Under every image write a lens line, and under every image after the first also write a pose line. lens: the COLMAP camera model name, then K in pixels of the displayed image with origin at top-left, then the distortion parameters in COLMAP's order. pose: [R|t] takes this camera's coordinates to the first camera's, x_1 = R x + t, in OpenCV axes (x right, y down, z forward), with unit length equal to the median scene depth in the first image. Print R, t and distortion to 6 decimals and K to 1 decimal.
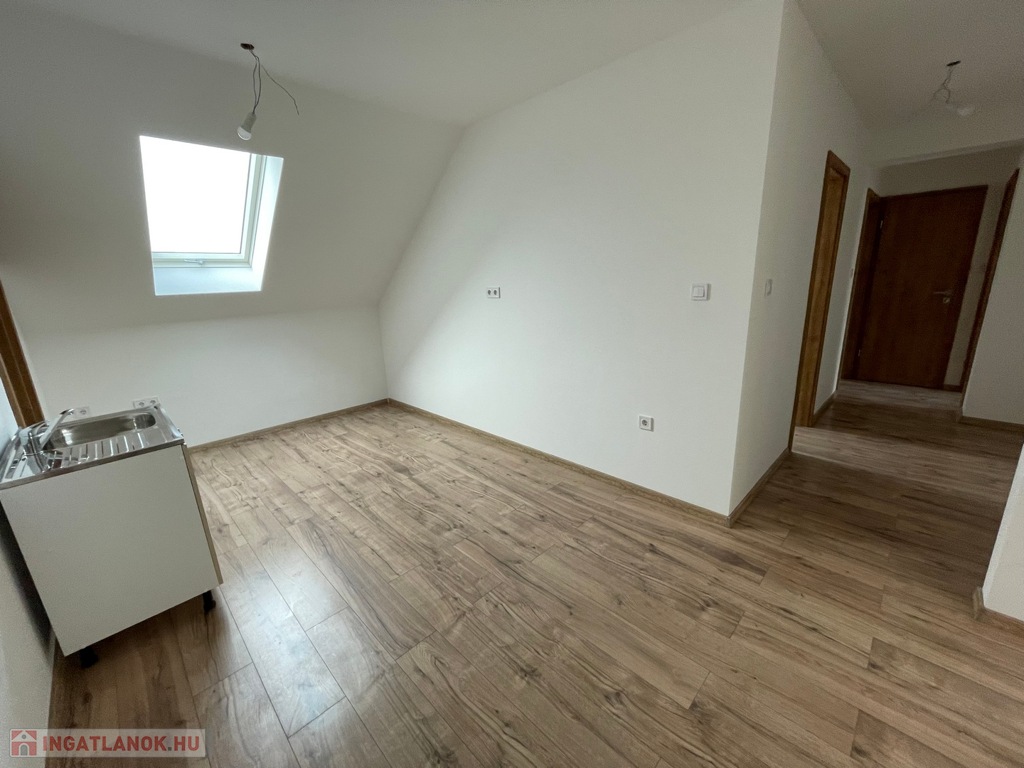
lens RADIAL K [[416.8, 0, 511.3], [0, 416.8, 381.2], [0, 0, 1]] dist [-0.003312, 0.000371]
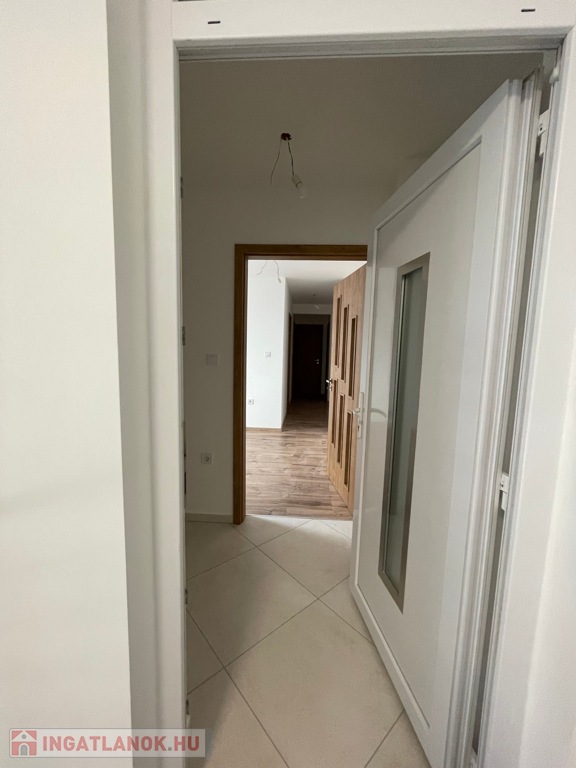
lens RADIAL K [[312.6, 0, 288.0], [0, 312.6, 384.0], [0, 0, 1]] dist [-0.003312, 0.000371]
pose [[0.753184, -0.033689, 0.656946, -0.861231], [0.121903, 0.988538, -0.089068, 0.205759], [-0.646416, 0.147169, 0.748658, -0.727344]]
